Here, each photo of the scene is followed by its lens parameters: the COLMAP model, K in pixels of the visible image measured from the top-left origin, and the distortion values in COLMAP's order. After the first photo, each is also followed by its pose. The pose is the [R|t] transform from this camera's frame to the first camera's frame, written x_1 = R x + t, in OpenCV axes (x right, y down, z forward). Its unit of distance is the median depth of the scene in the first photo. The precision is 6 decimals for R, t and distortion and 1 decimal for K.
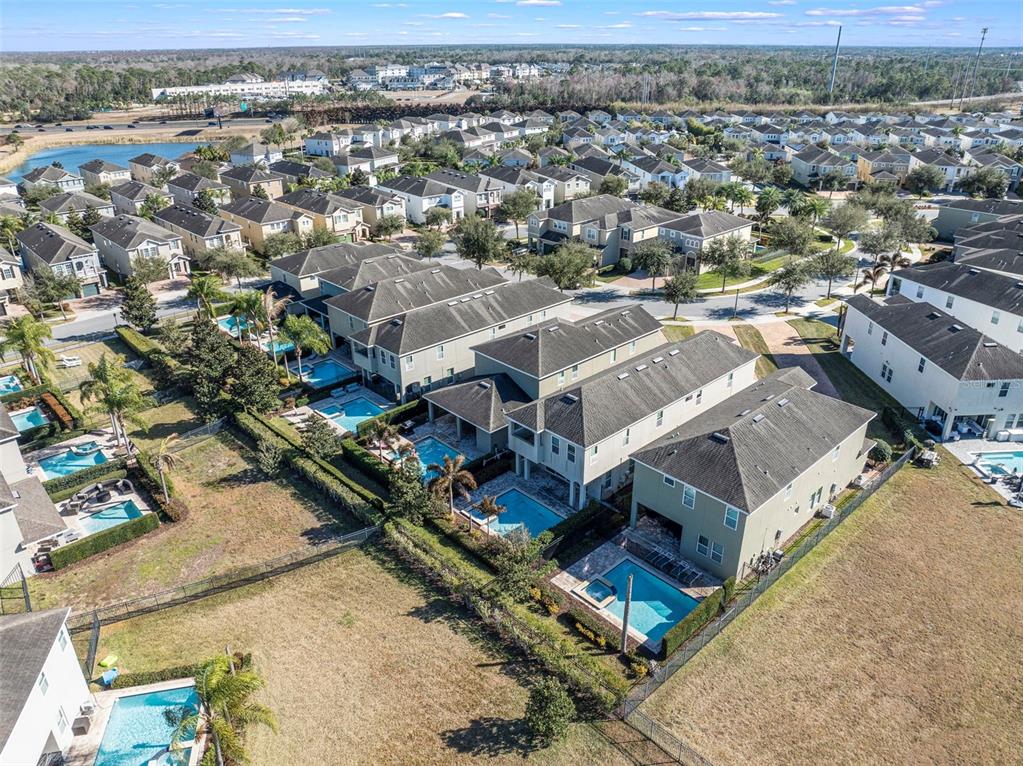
lens RADIAL K [[723.1, 0, 510.2], [0, 723.1, 372.8], [0, 0, 1]] dist [-0.041963, -0.001049]
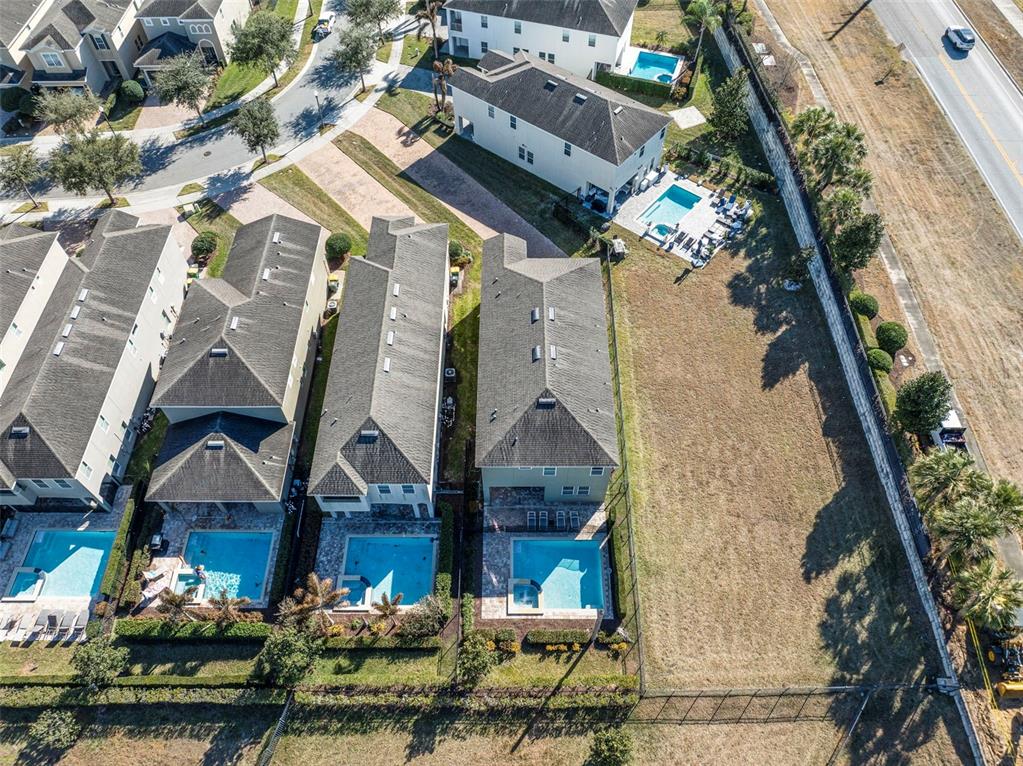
lens RADIAL K [[719.1, 0, 514.5], [0, 719.1, 381.8], [0, 0, 1]] dist [-0.062072, 0.028520]
pose [[0.680864, -0.597830, 0.423112, -0.130140], [0.305522, 0.756866, 0.577763, -0.493955], [-0.665643, -0.264108, 0.697973, 0.346922]]
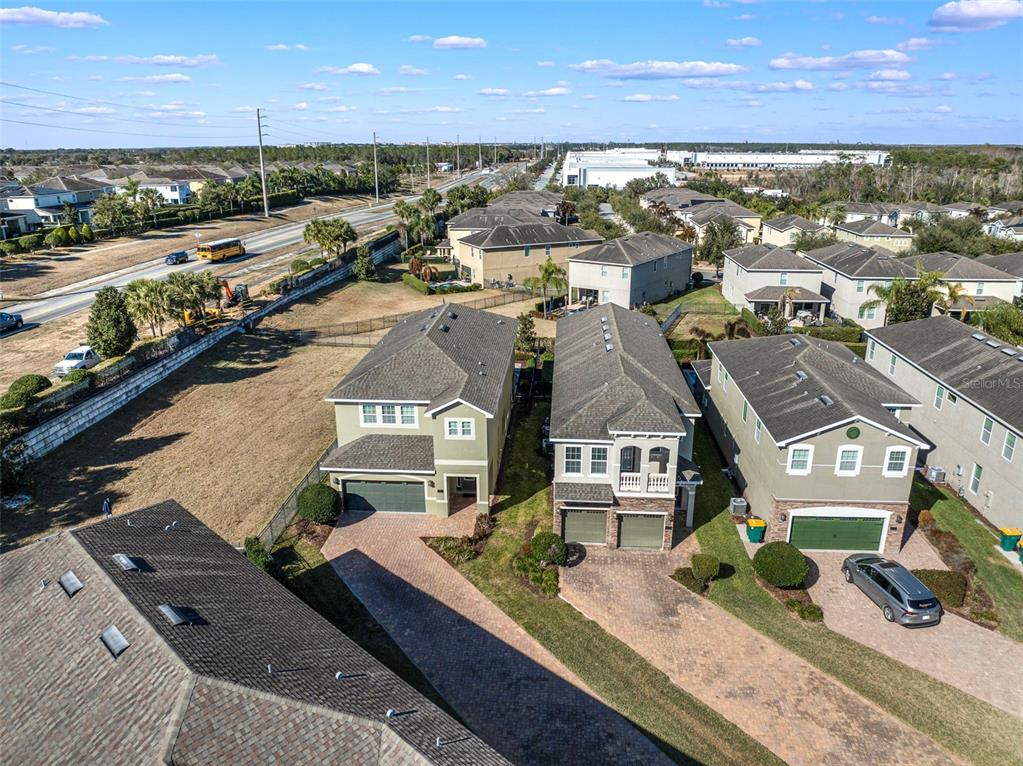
lens RADIAL K [[723.1, 0, 510.2], [0, 723.1, 372.8], [0, 0, 1]] dist [-0.041963, -0.001049]
pose [[-0.734703, 0.212998, -0.644083, 0.924067], [-0.278218, 0.771307, 0.572434, -0.467237], [0.618713, 0.599765, -0.507422, 1.622330]]
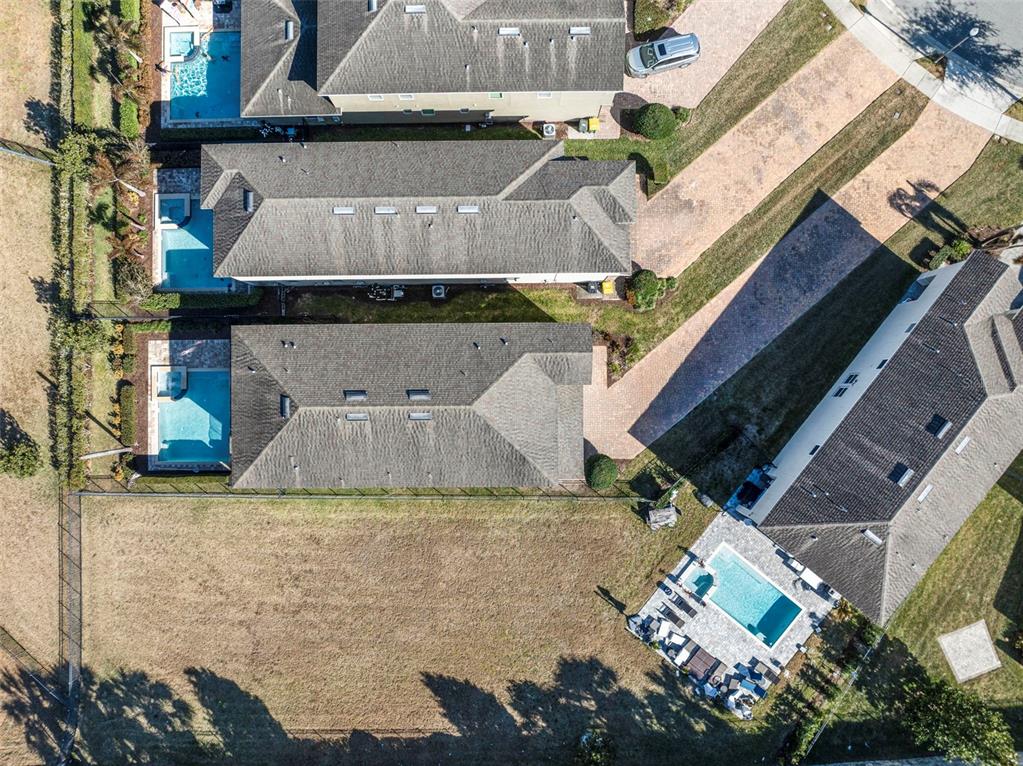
lens RADIAL K [[719.1, 0, 514.5], [0, 719.1, 381.8], [0, 0, 1]] dist [-0.062072, 0.028520]
pose [[0.737087, 0.675787, -0.003867, 0.455078], [-0.283580, 0.314487, 0.905914, -0.709427], [0.613421, -0.666641, 0.423443, 0.812776]]
